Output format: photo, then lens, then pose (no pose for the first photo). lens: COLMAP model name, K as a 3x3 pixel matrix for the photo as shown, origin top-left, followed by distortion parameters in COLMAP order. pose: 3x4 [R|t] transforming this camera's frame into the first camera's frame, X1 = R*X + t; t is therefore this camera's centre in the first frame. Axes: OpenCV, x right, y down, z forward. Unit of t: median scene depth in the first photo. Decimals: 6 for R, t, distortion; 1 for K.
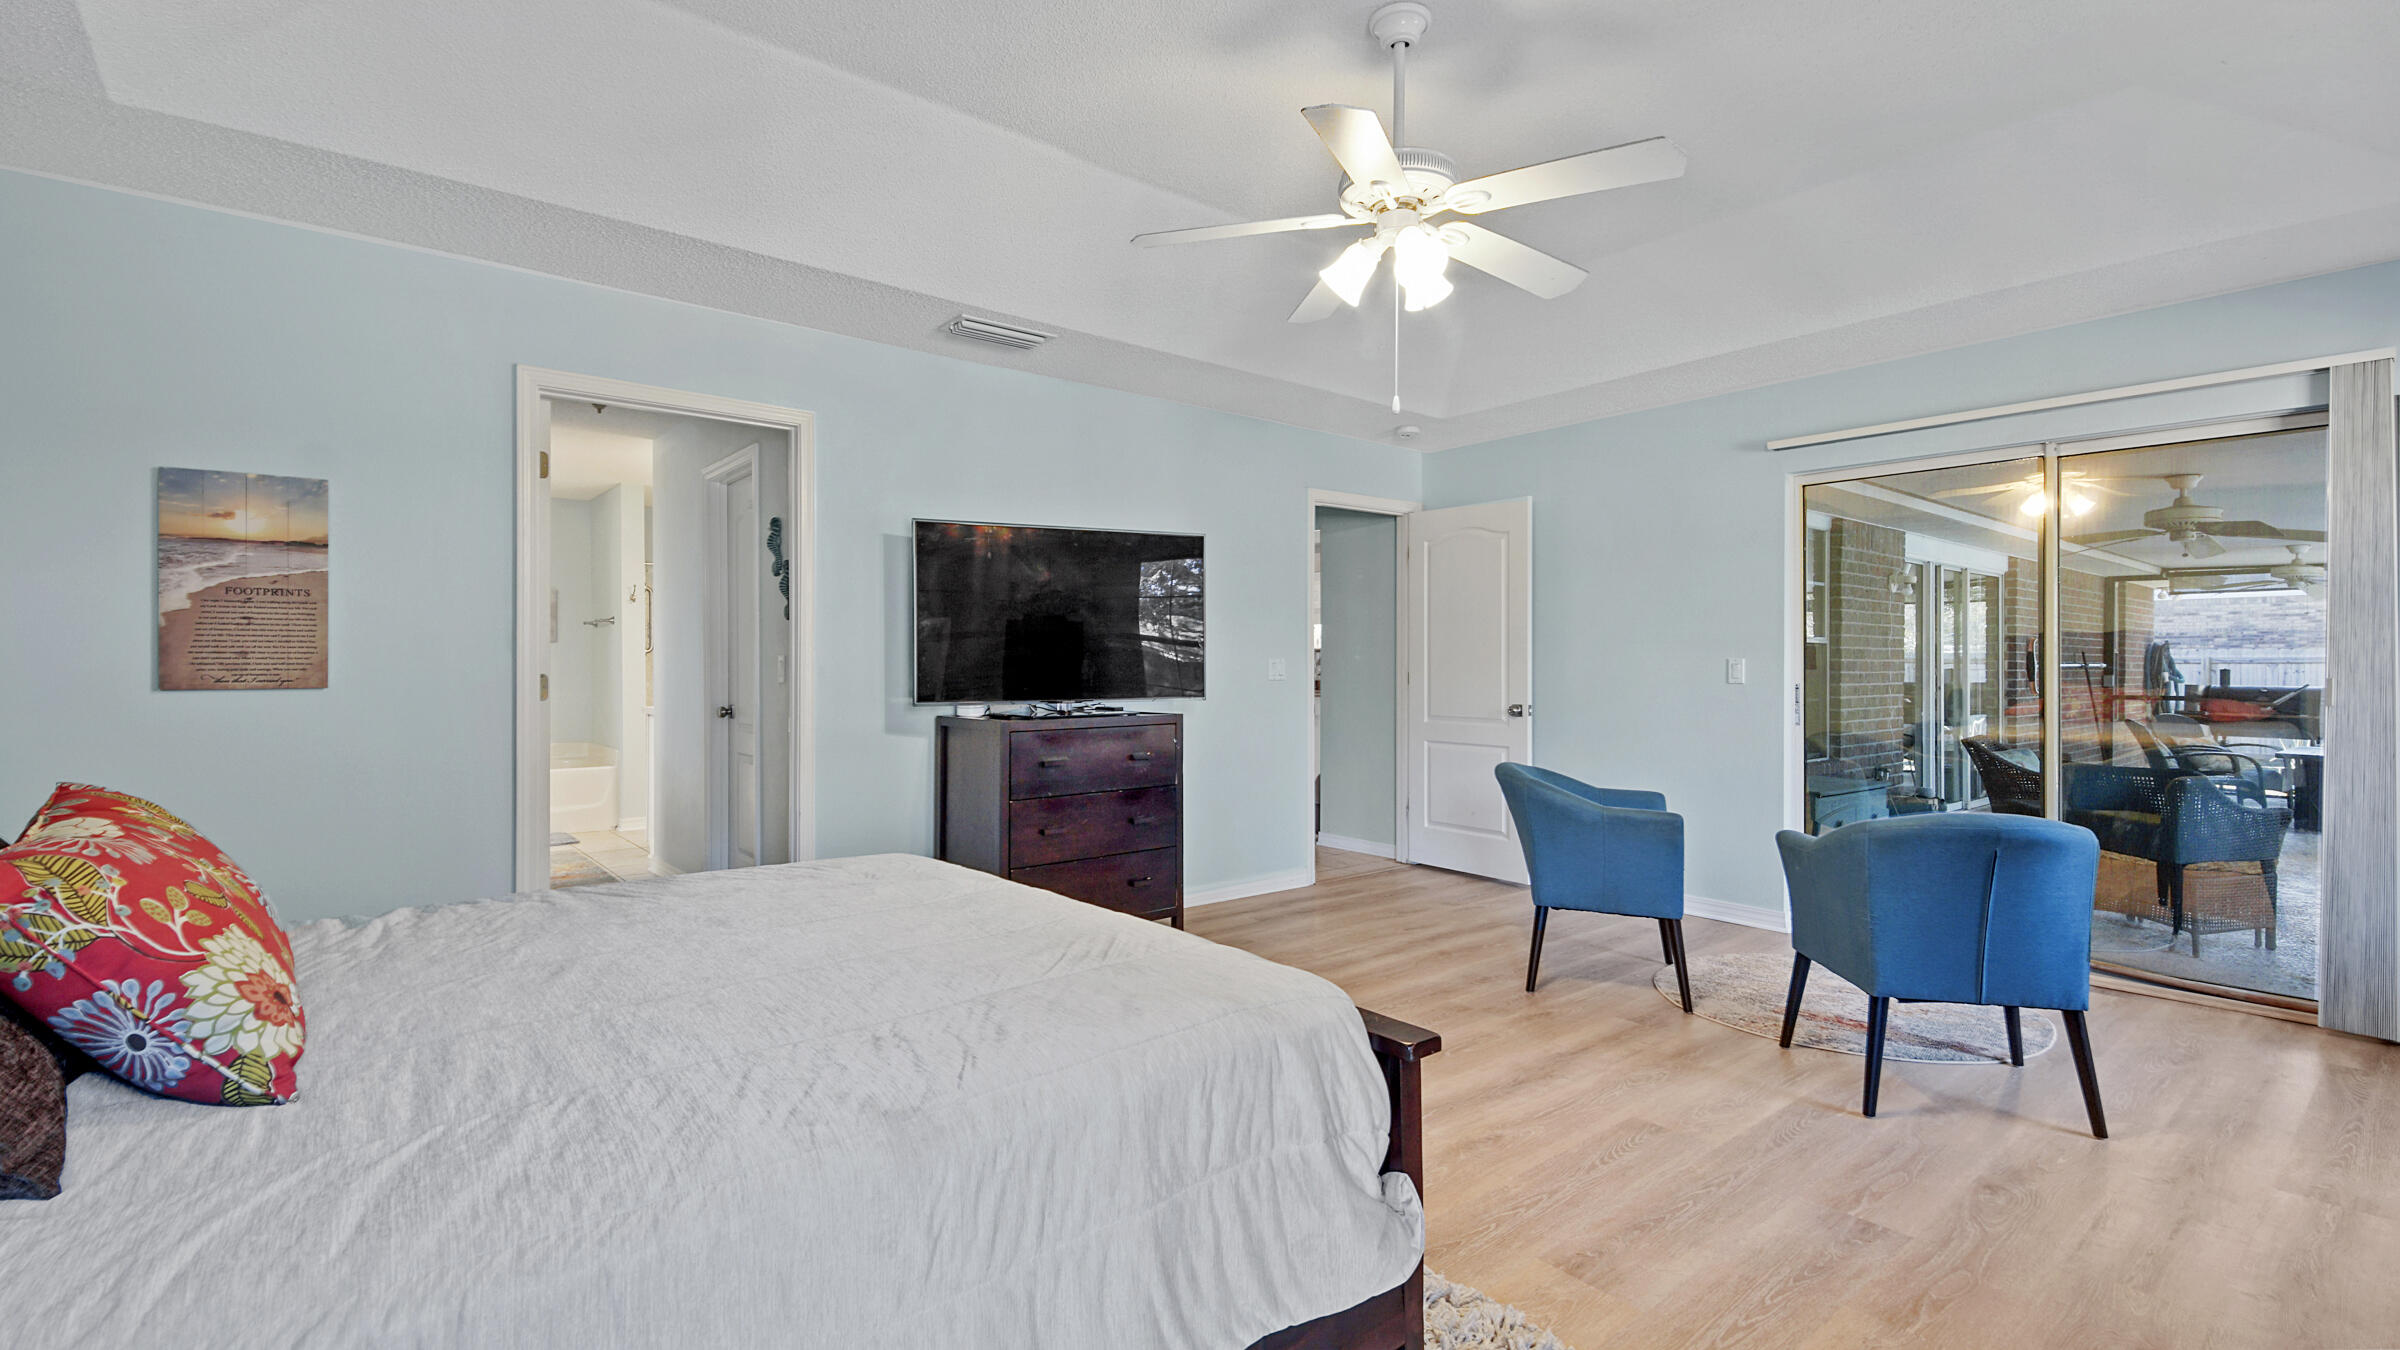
lens RADIAL K [[1064.2, 0, 1194.9], [0, 1064.2, 671.8], [0, 0, 1]] dist [0.051162, -0.030340]
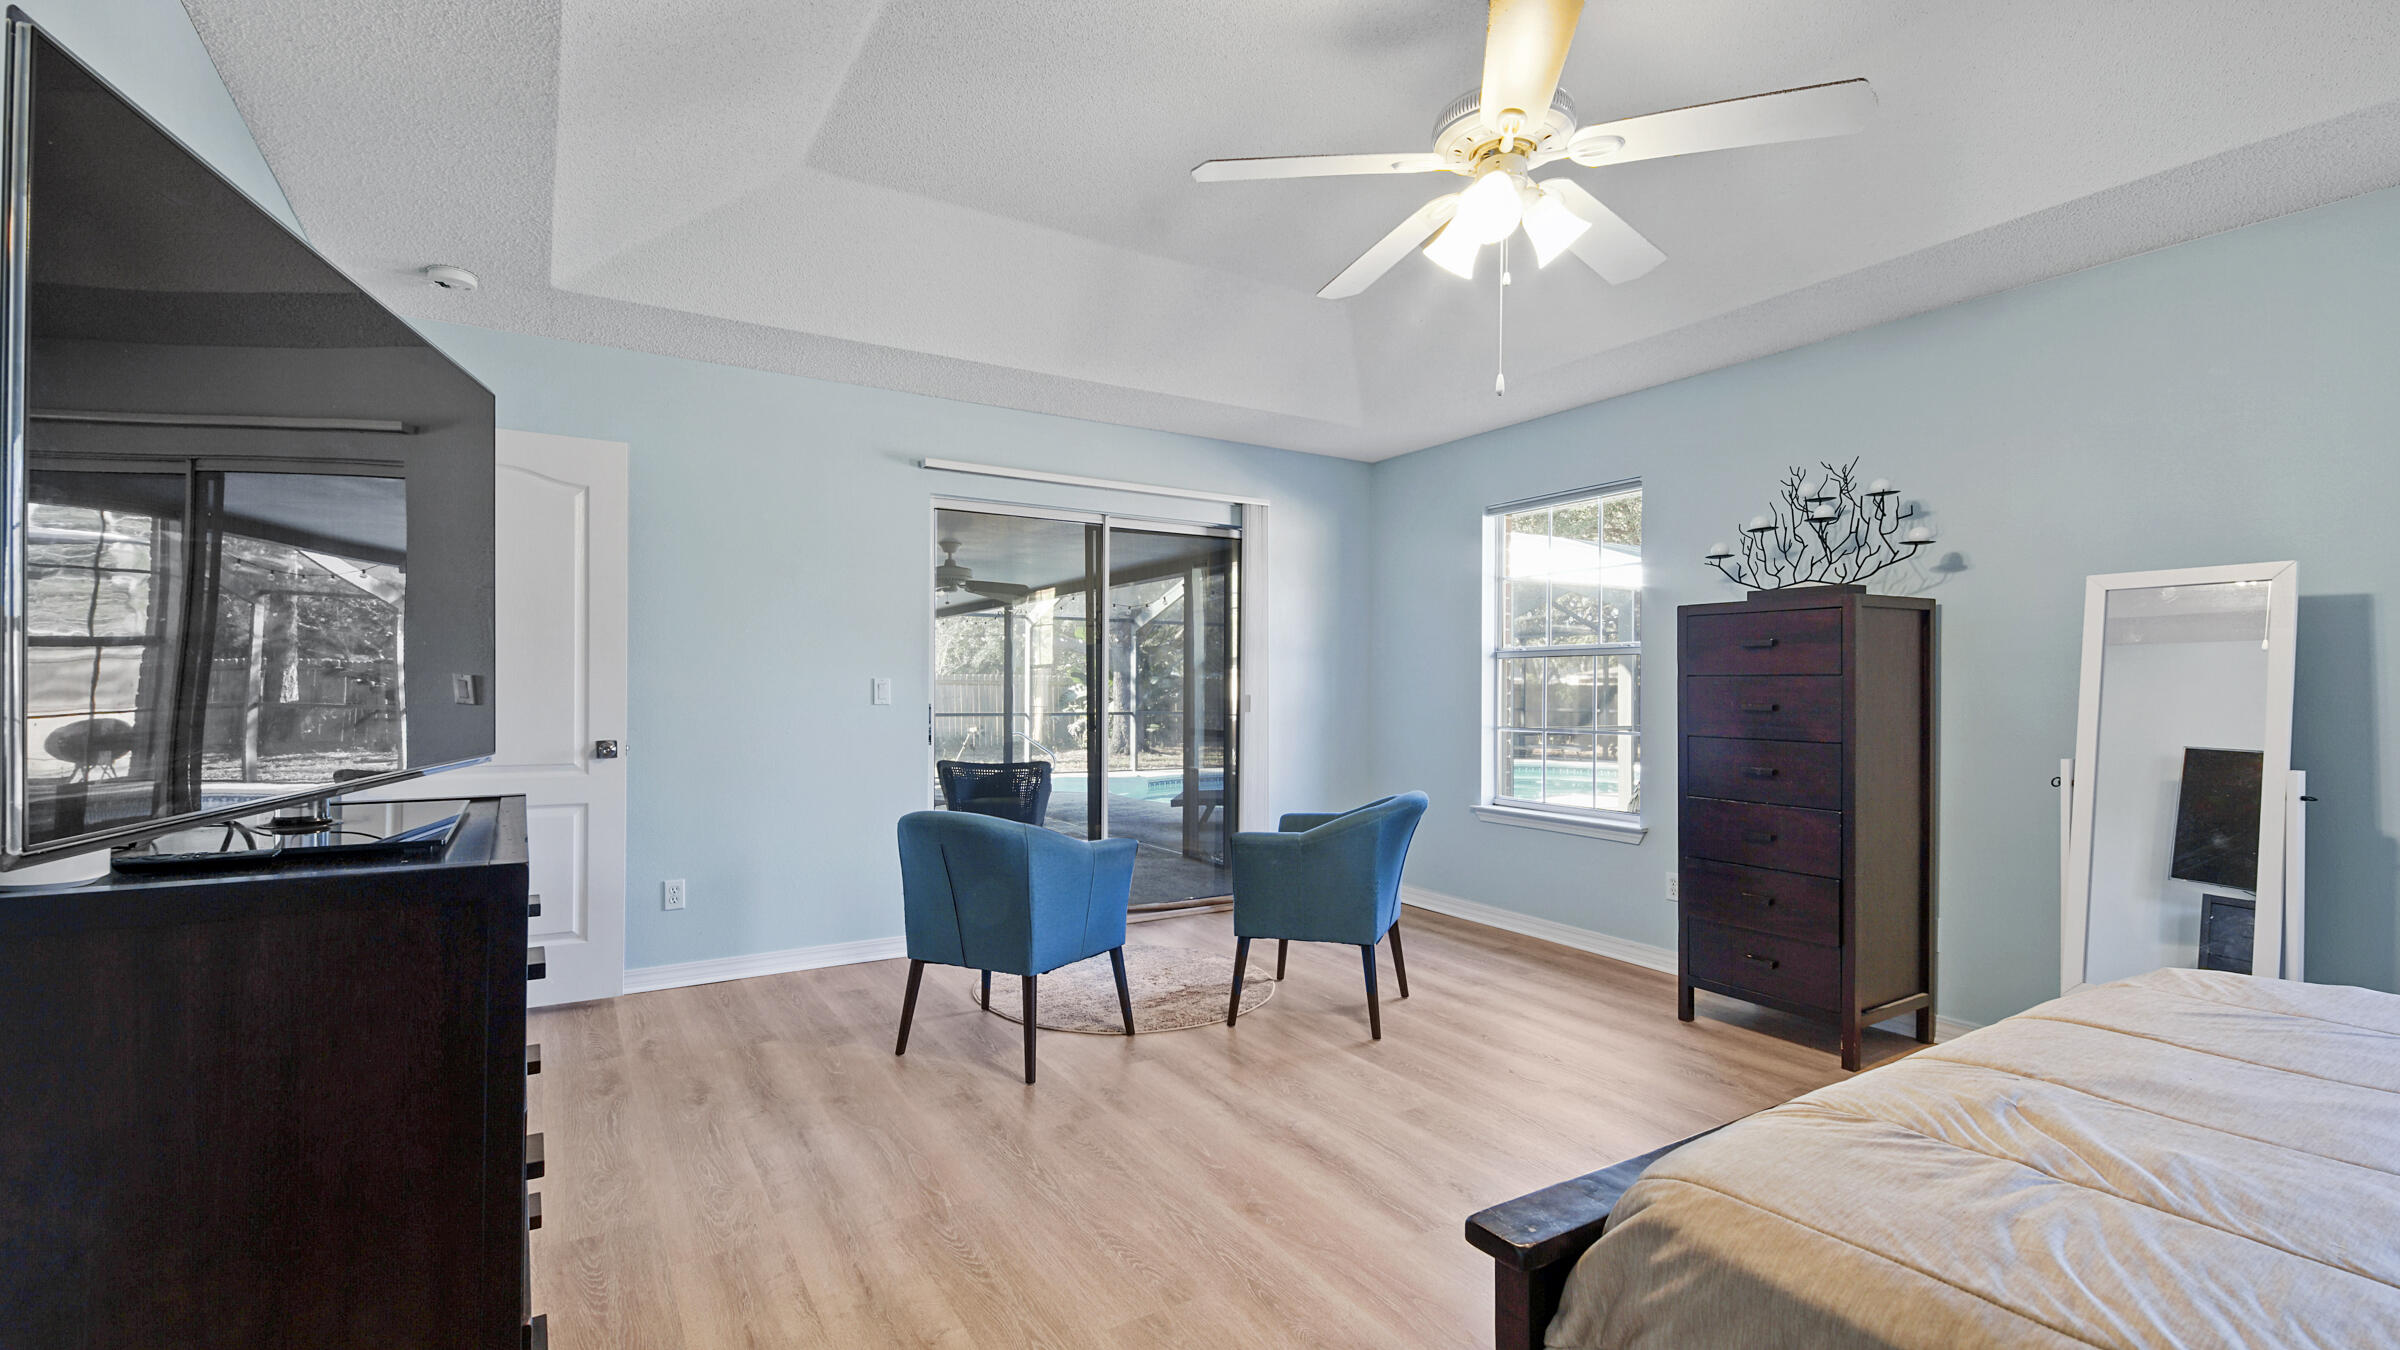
lens RADIAL K [[1064.2, 0, 1194.9], [0, 1064.2, 671.8], [0, 0, 1]] dist [0.051162, -0.030340]
pose [[0.124850, 0.016630, 0.992036, -0.521930], [0.003849, 0.999844, -0.017245, -0.000478], [-0.992168, 0.005972, 0.124767, 0.830674]]
